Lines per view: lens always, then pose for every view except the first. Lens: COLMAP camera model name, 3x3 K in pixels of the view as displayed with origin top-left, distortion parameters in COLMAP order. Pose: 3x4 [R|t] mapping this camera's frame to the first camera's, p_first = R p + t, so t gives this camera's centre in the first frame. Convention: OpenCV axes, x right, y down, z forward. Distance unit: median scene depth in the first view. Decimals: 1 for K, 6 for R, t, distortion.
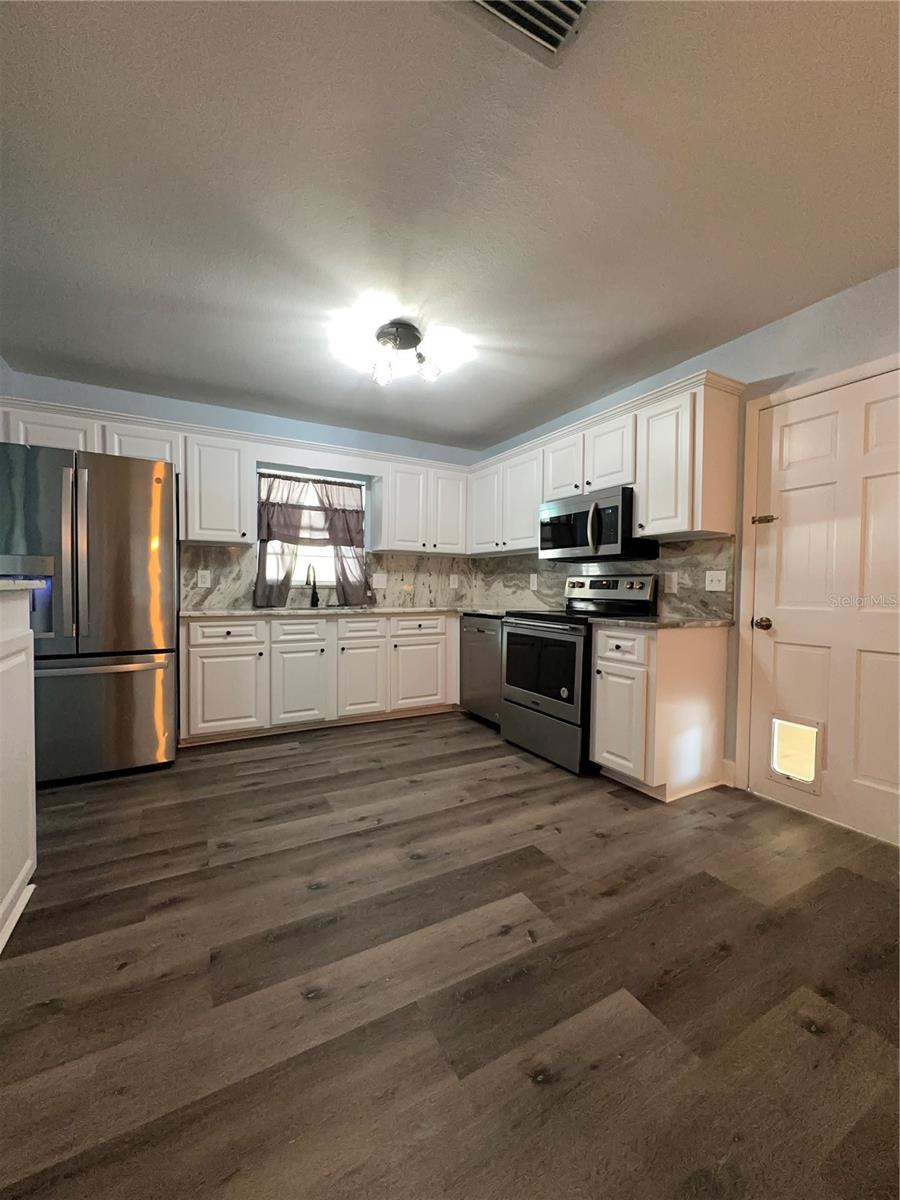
lens RADIAL K [[478.9, 0, 450.0], [0, 478.9, 600.0], [0, 0, 1]] dist [-0.000895, 0.000020]
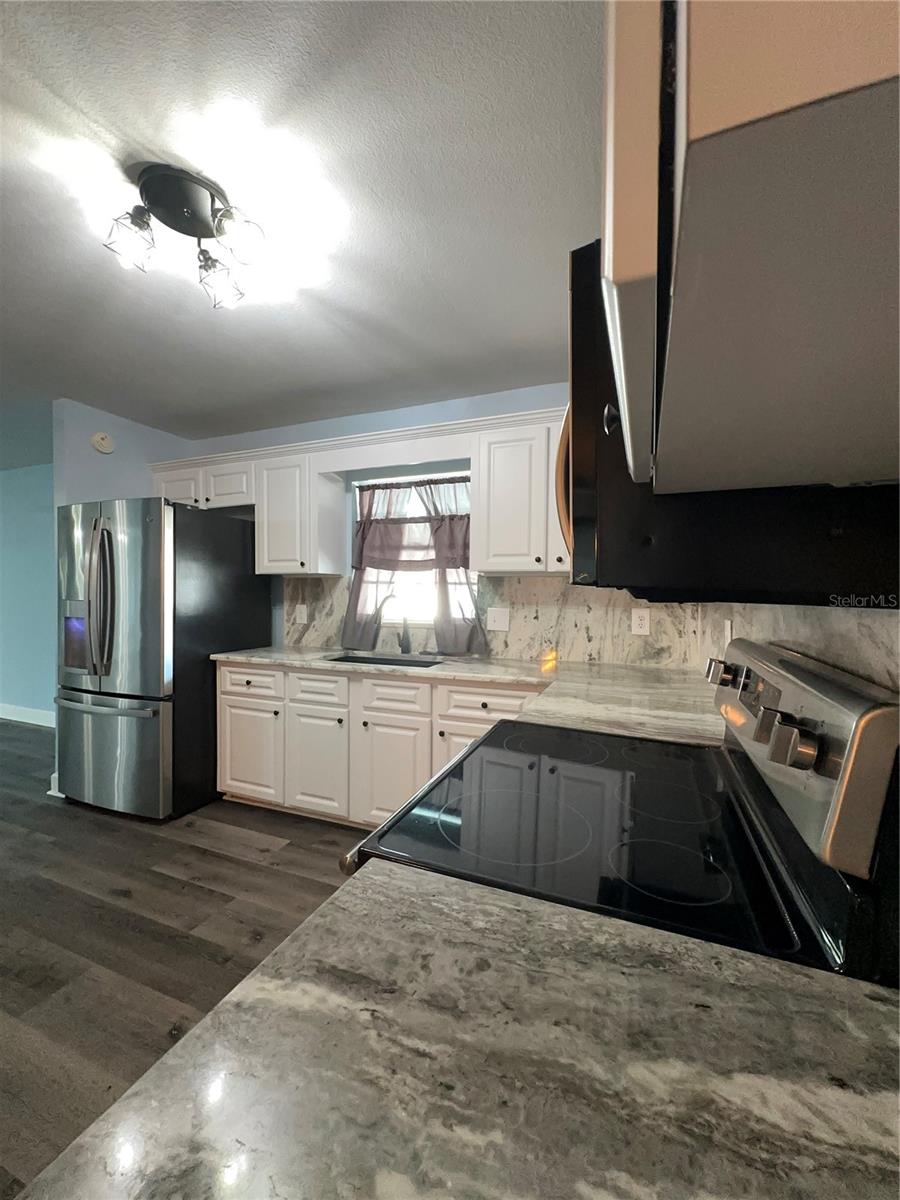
lens RADIAL K [[478.9, 0, 450.0], [0, 478.9, 600.0], [0, 0, 1]] dist [-0.000895, 0.000020]
pose [[0.624965, 0.006253, -0.780627, 0.393824], [-0.022550, 0.999695, -0.010046, -0.071759], [0.780327, 0.023881, 0.624916, 0.683807]]
